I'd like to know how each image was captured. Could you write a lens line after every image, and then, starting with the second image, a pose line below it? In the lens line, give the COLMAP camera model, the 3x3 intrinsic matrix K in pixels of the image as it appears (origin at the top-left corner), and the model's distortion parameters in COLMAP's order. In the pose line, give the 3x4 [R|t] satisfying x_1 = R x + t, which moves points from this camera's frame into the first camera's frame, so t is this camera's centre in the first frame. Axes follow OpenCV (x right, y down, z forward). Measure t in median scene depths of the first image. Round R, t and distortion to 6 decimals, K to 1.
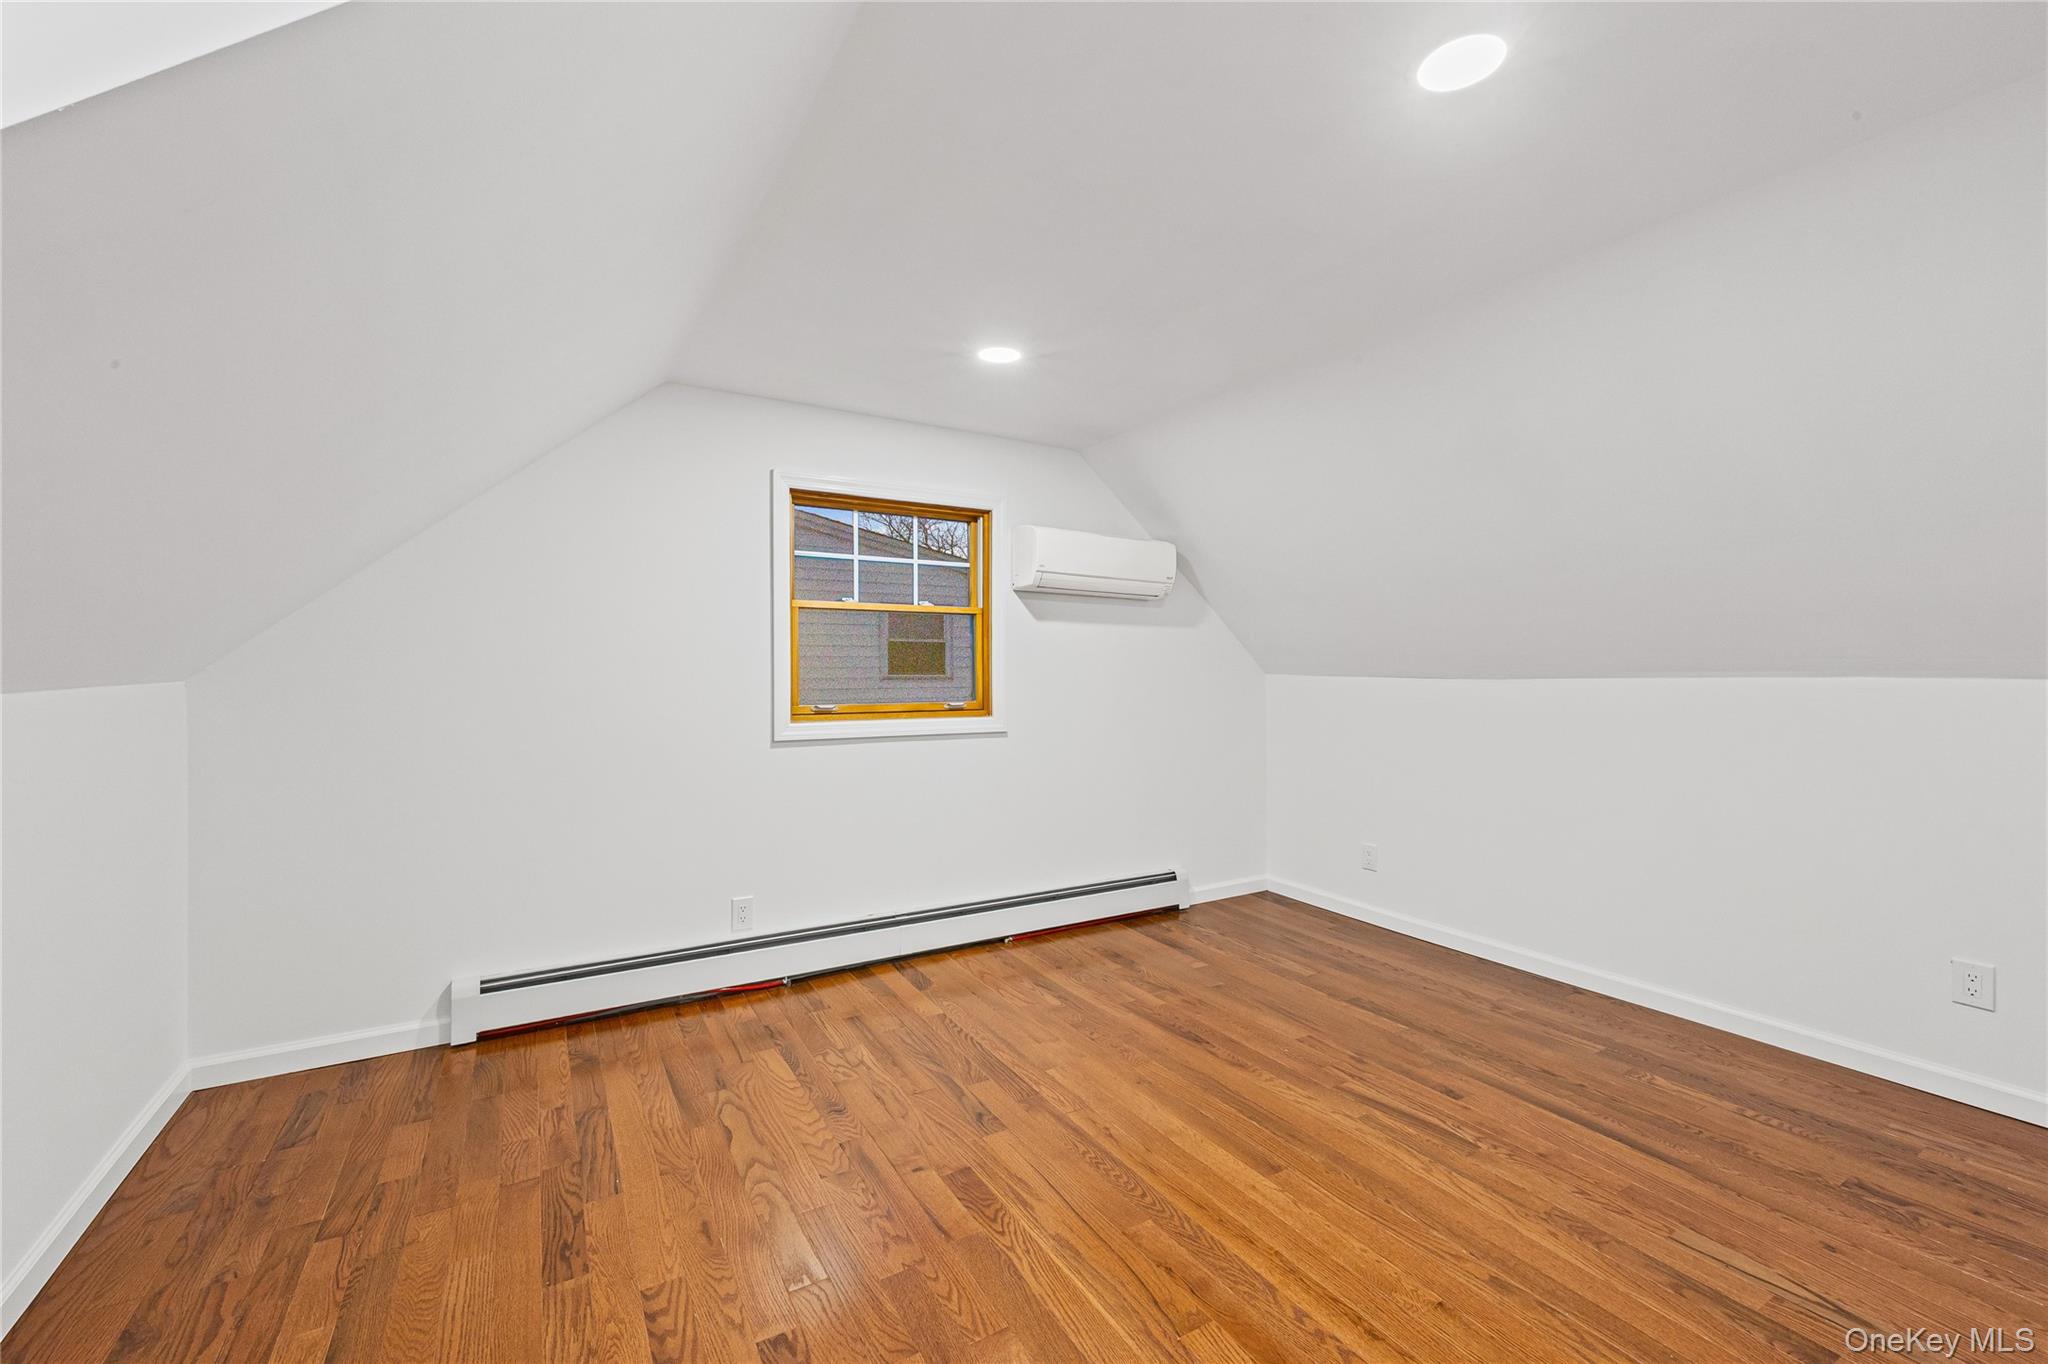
lens RADIAL K [[830.8, 0, 1027.8], [0, 830.8, 670.0], [0, 0, 1]] dist [0.003370, -0.000503]
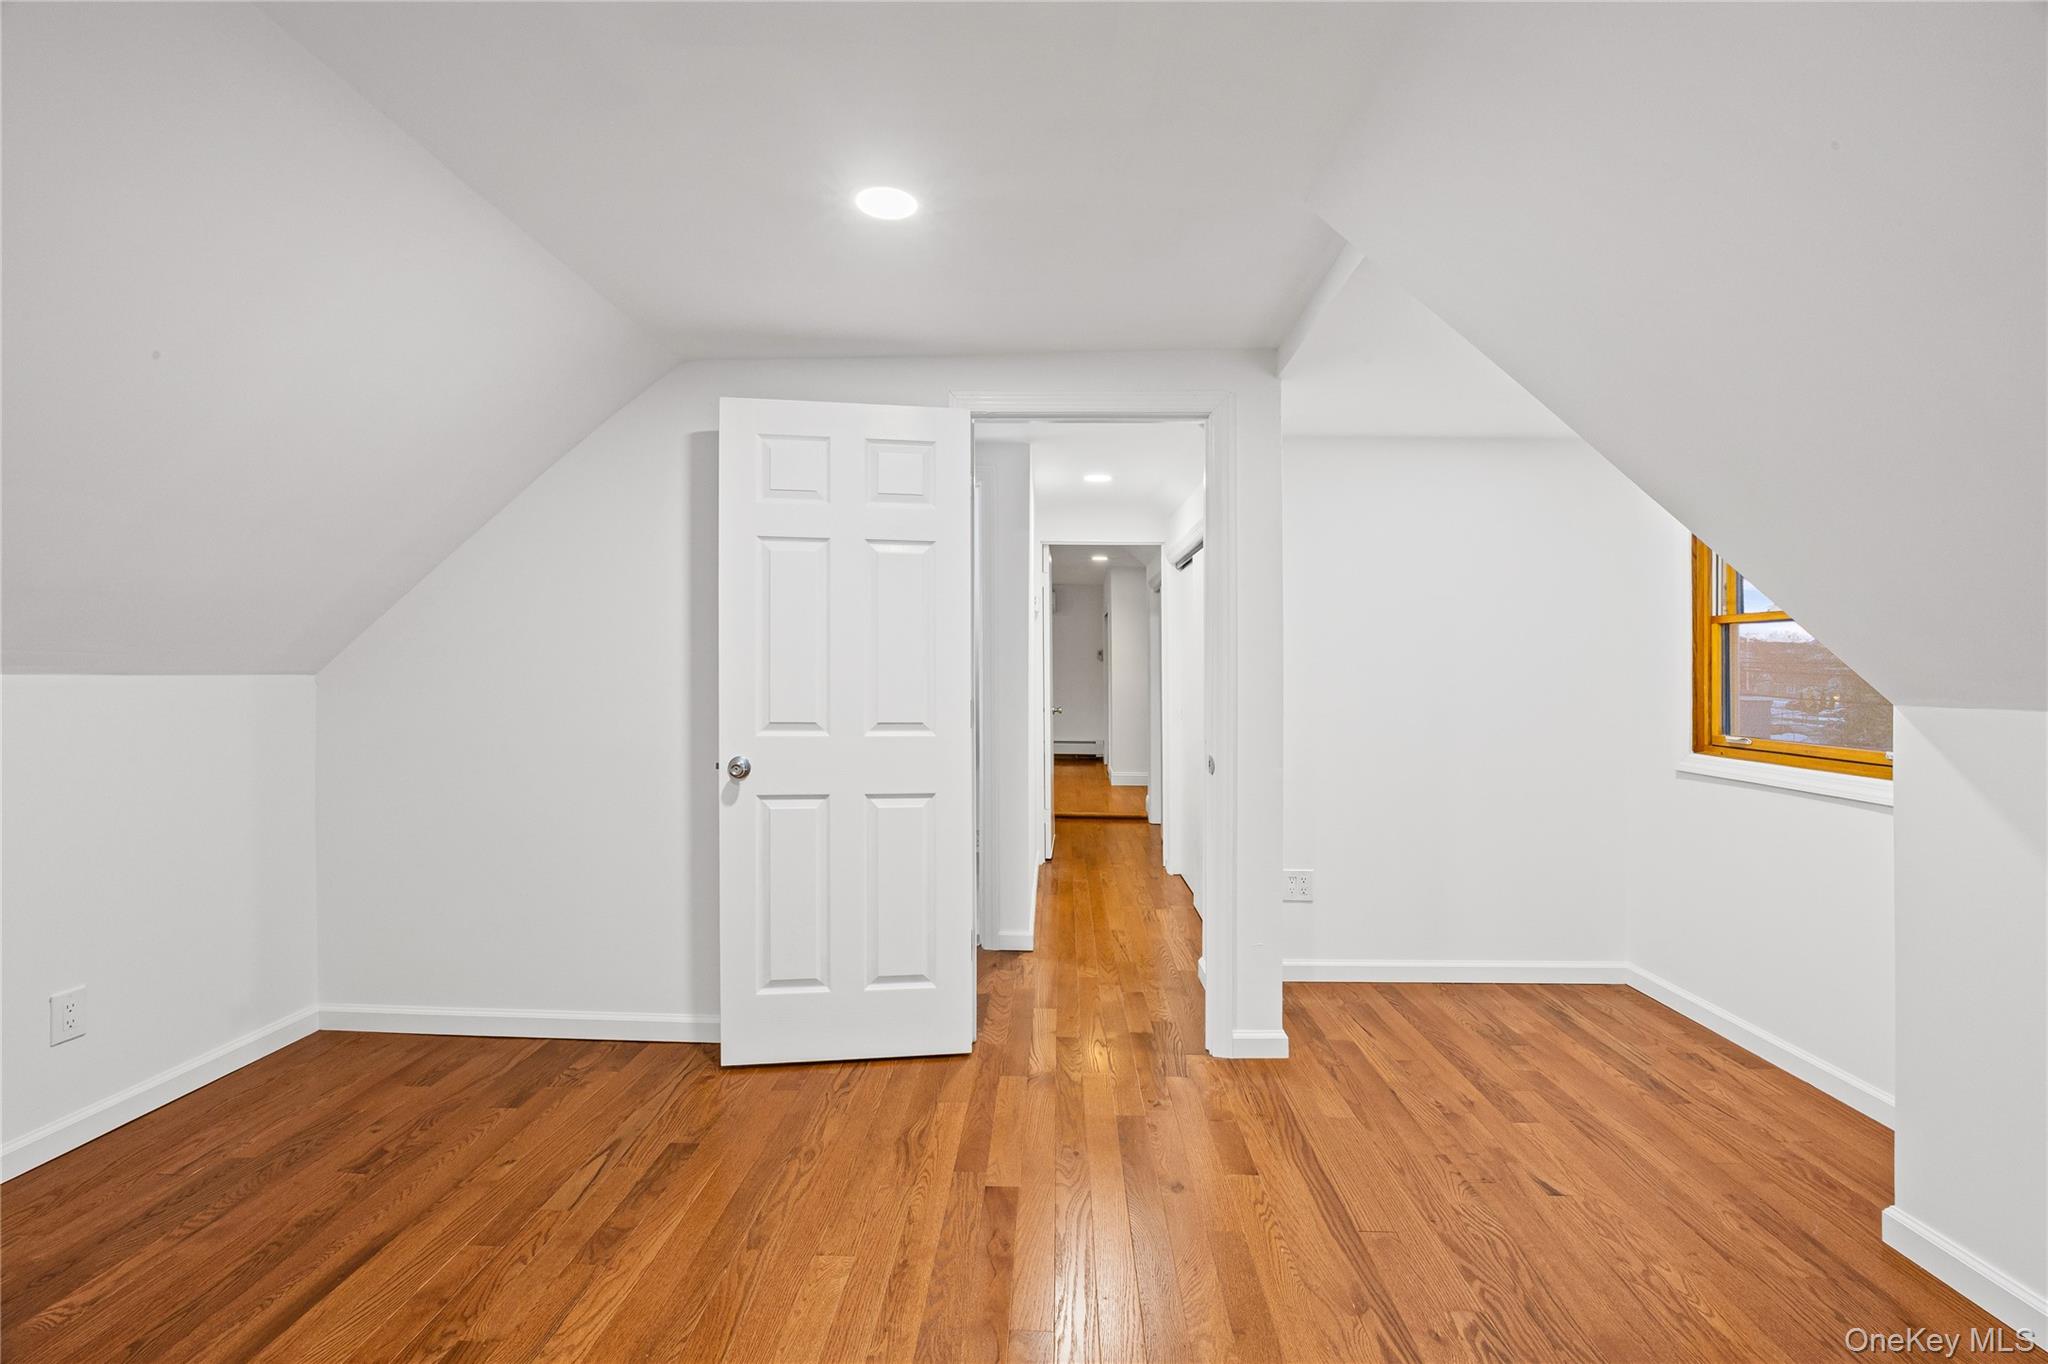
lens RADIAL K [[874.2, 0, 1024.6], [0, 874.2, 676.7], [0, 0, 1]] dist [-0.020622, 0.001110]
pose [[-0.841615, -0.003484, 0.540066, -0.248068], [-0.007762, 0.999954, -0.005644, 0.008827], [-0.540022, -0.008942, -0.841603, 1.340738]]
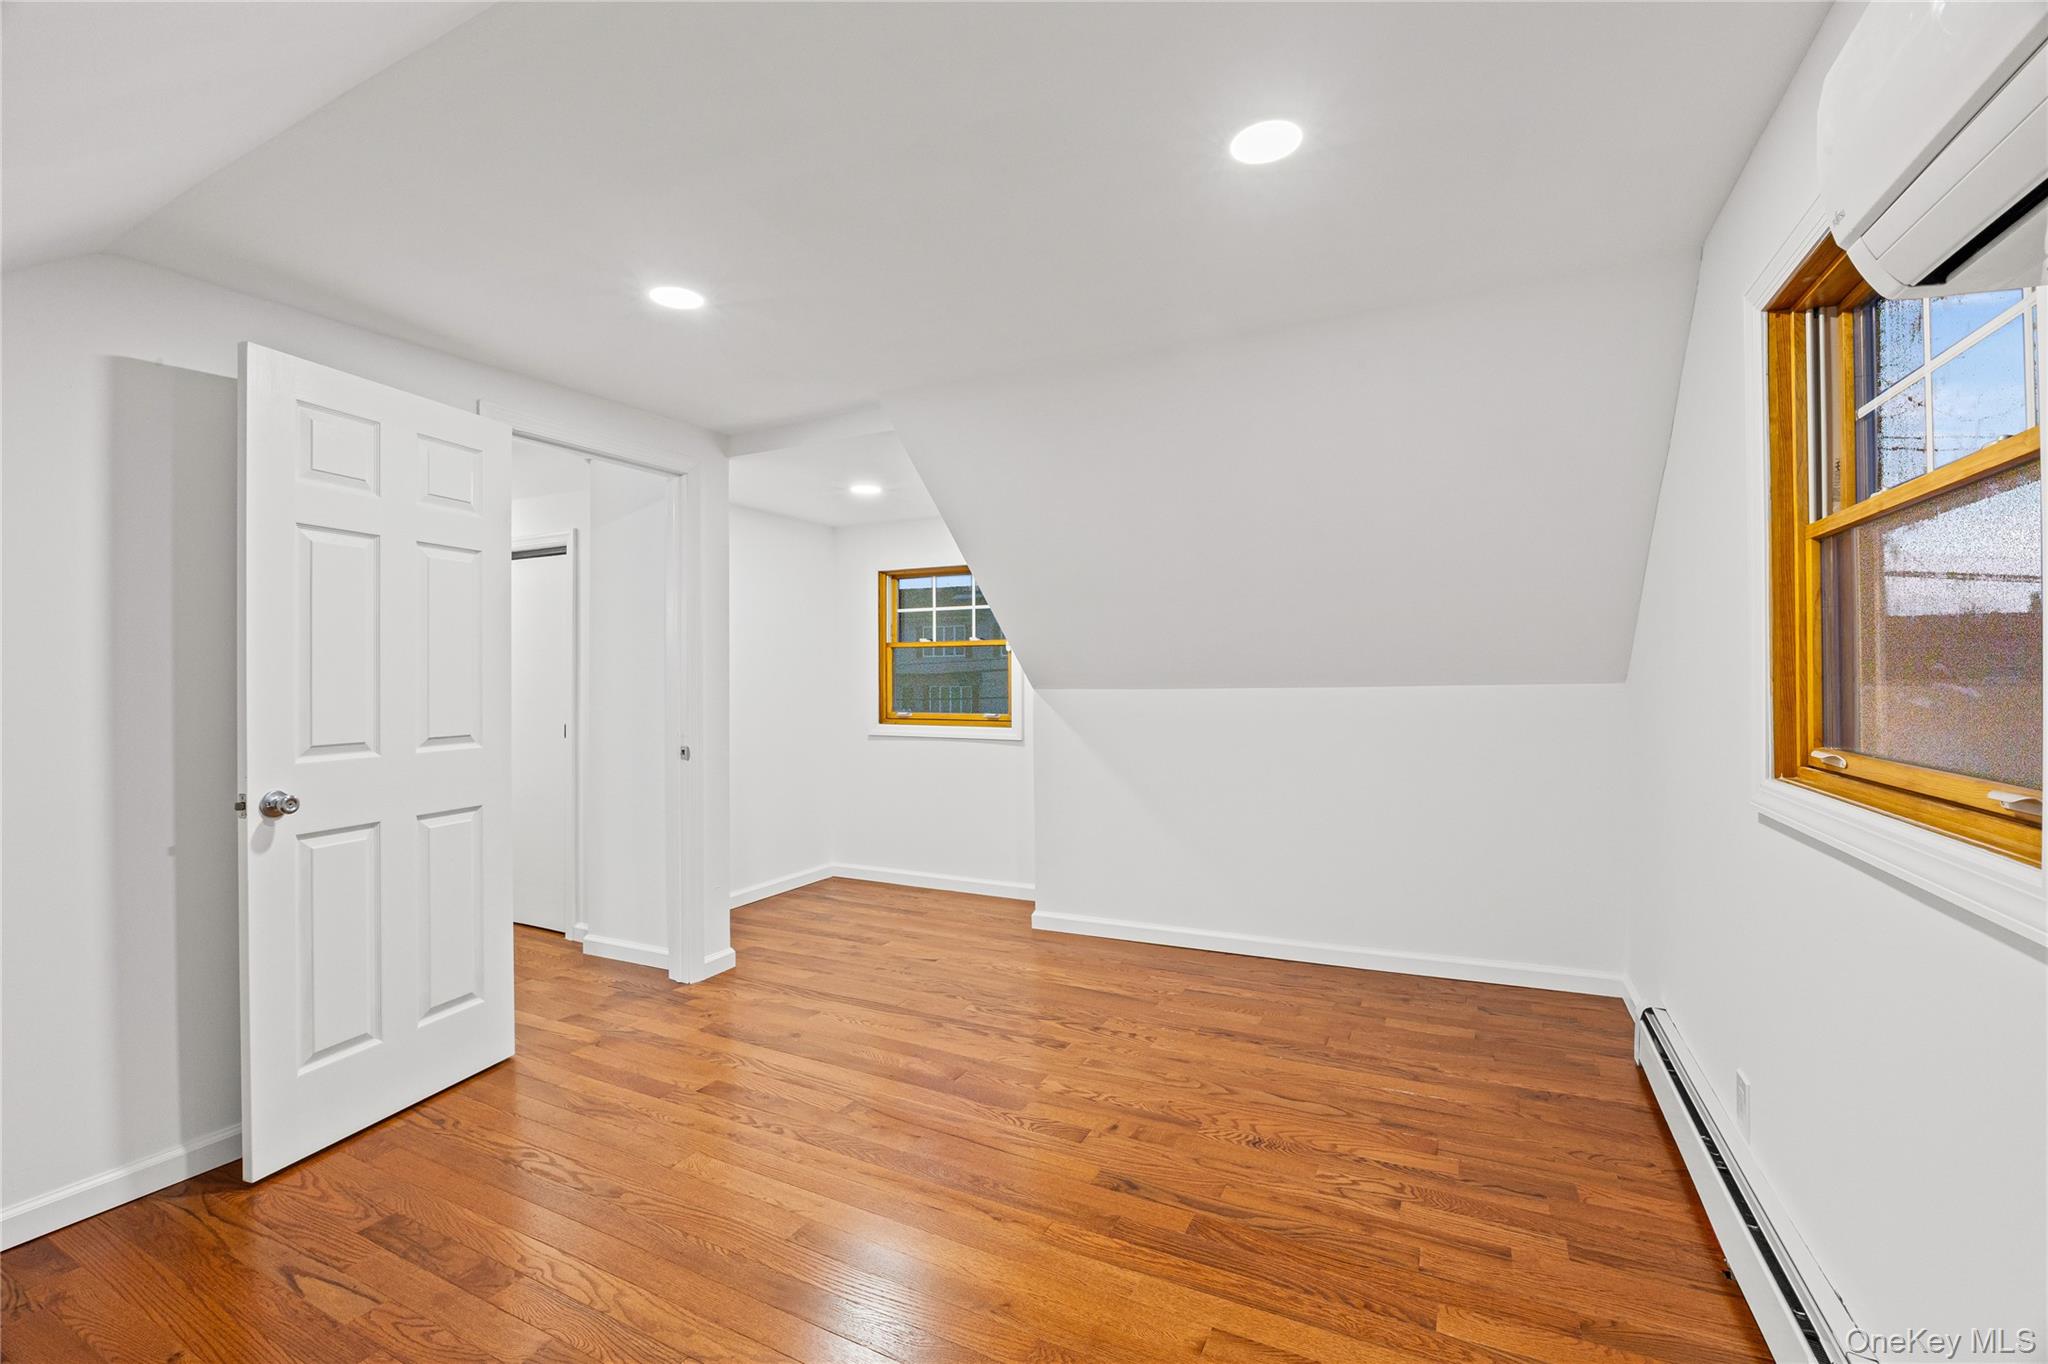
lens RADIAL K [[874.2, 0, 1024.6], [0, 874.2, 676.7], [0, 0, 1]] dist [-0.020622, 0.001110]
pose [[-0.844807, 0.007406, -0.535020, 0.556456], [0.010526, 0.999941, -0.002779, -0.001516], [0.534968, -0.007979, -0.844835, 1.818066]]
